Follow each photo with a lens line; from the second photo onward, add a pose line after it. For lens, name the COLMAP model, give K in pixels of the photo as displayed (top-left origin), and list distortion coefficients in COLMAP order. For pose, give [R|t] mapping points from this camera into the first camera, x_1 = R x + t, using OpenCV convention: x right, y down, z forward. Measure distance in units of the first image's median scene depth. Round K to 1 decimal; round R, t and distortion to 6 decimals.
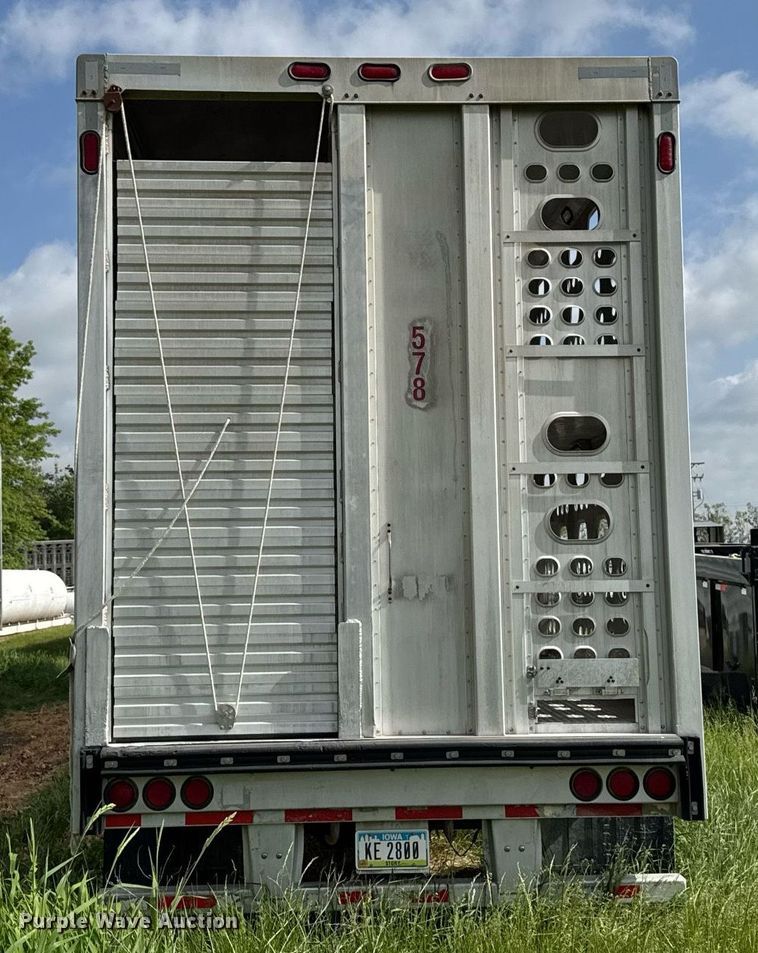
lens RADIAL K [[1300.6, 0, 376.9], [0, 1300.6, 463.2], [0, 0, 1]] dist [0.152975, -0.013228]
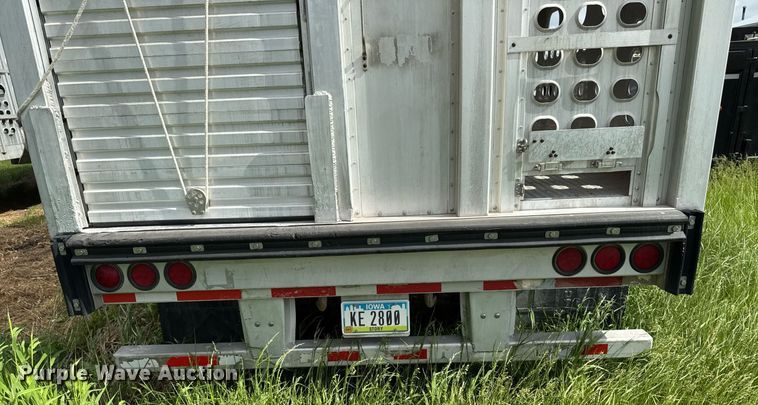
lens RADIAL K [[513.0, 0, 372.8], [0, 513.0, 285.7], [0, 0, 1]] dist [0.081308, -0.114248]
pose [[0.997307, -0.006482, -0.073052, 0.040208], [0.036402, 0.908472, 0.416357, 0.093985], [0.063667, -0.417895, 0.906262, 0.626373]]
